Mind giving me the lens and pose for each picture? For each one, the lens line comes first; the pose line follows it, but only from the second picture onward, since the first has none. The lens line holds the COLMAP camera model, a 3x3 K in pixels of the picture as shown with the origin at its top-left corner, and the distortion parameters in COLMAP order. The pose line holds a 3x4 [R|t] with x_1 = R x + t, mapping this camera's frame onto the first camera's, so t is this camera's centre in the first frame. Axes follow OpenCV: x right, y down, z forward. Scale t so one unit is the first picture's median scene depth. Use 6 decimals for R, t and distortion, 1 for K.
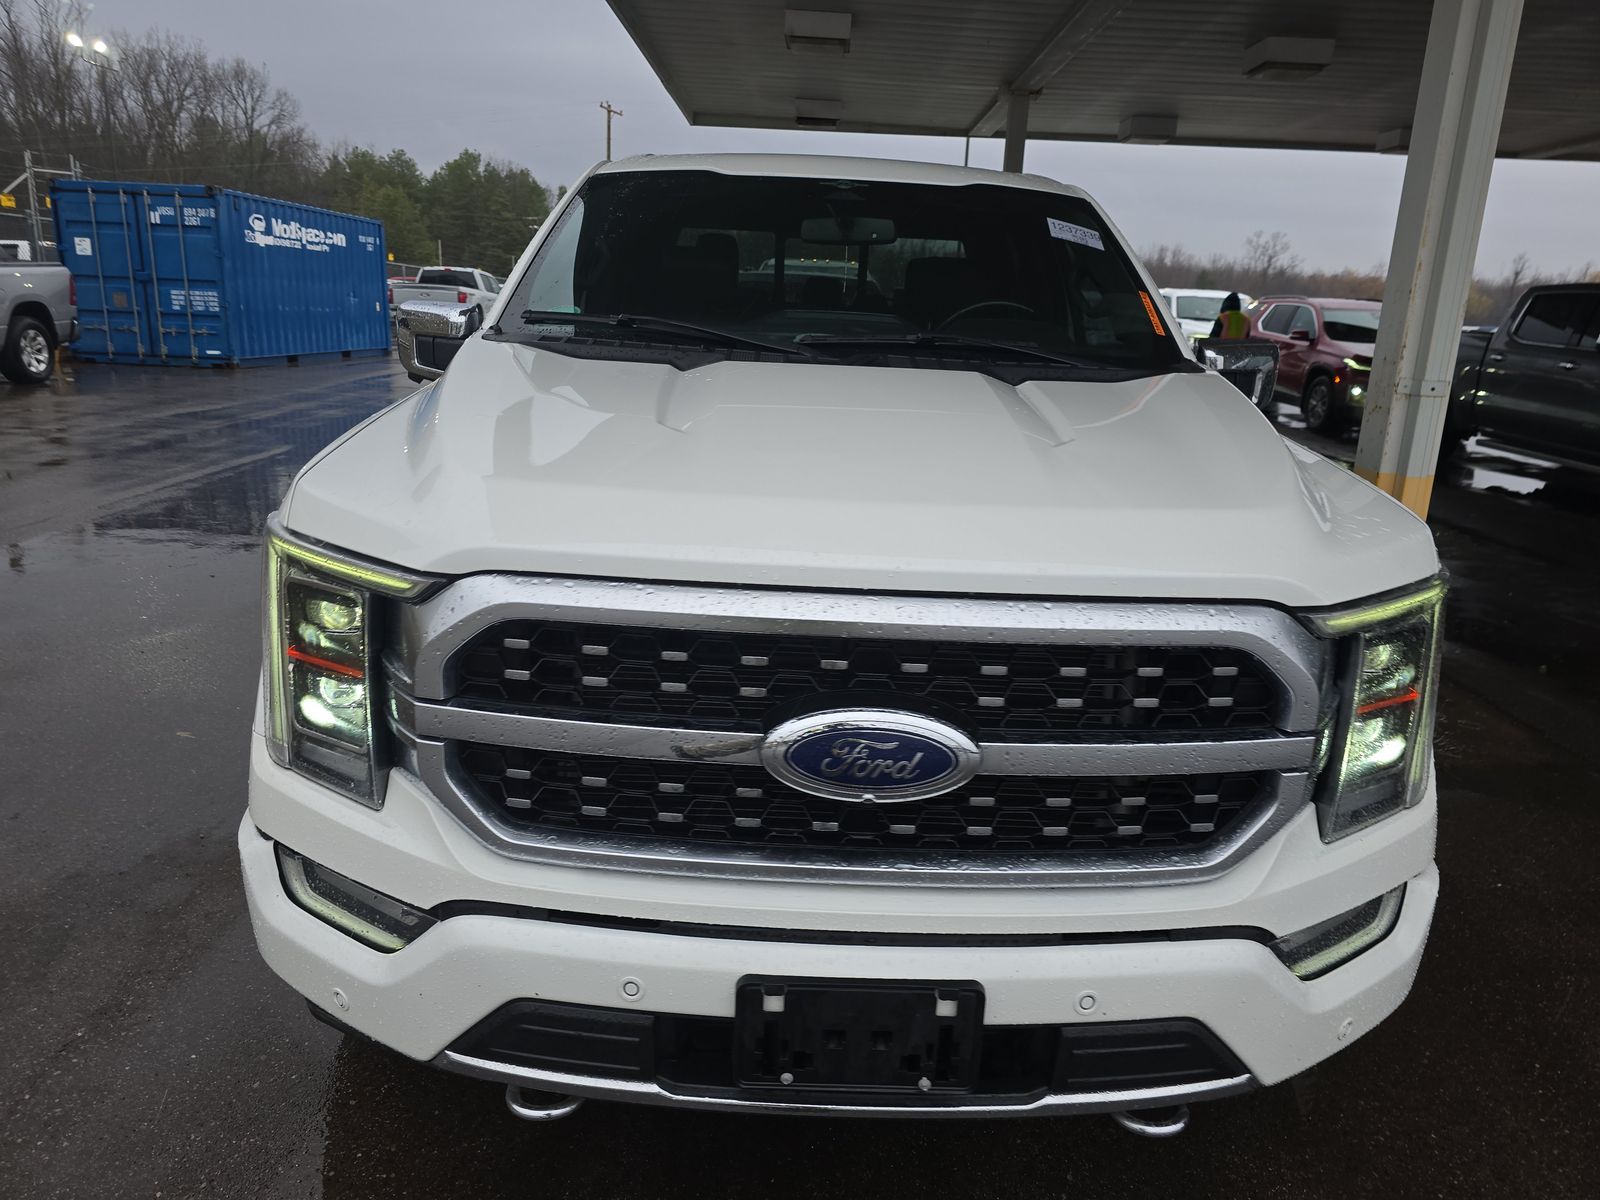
lens RADIAL K [[1097.8, 0, 802.3], [0, 1097.8, 592.2], [0, 0, 1]] dist [0.042918, -0.034490]
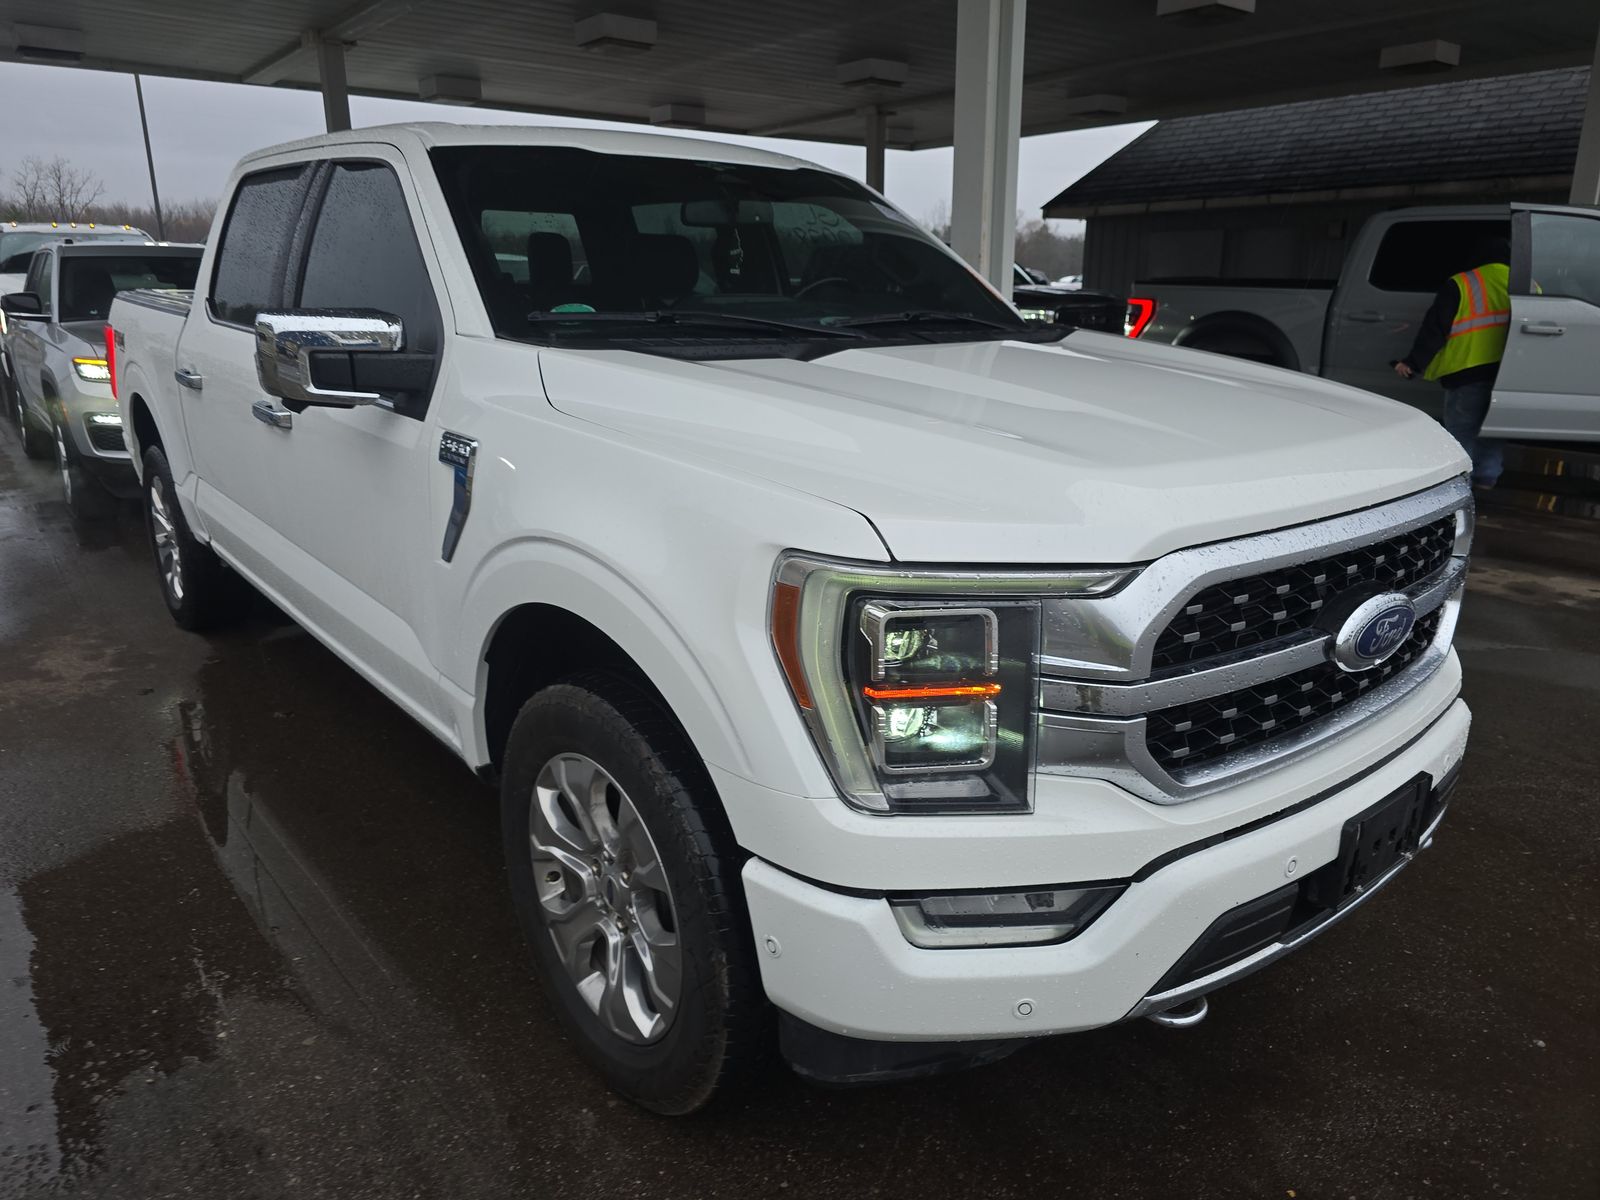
lens RADIAL K [[1097.8, 0, 803.5], [0, 1097.8, 606.0], [0, 0, 1]] dist [0.042918, -0.034490]
pose [[0.774574, -0.220363, 0.592853, -0.184806], [0.193949, 0.974939, 0.108987, -0.023513], [-0.602012, 0.030565, 0.797902, 0.051734]]
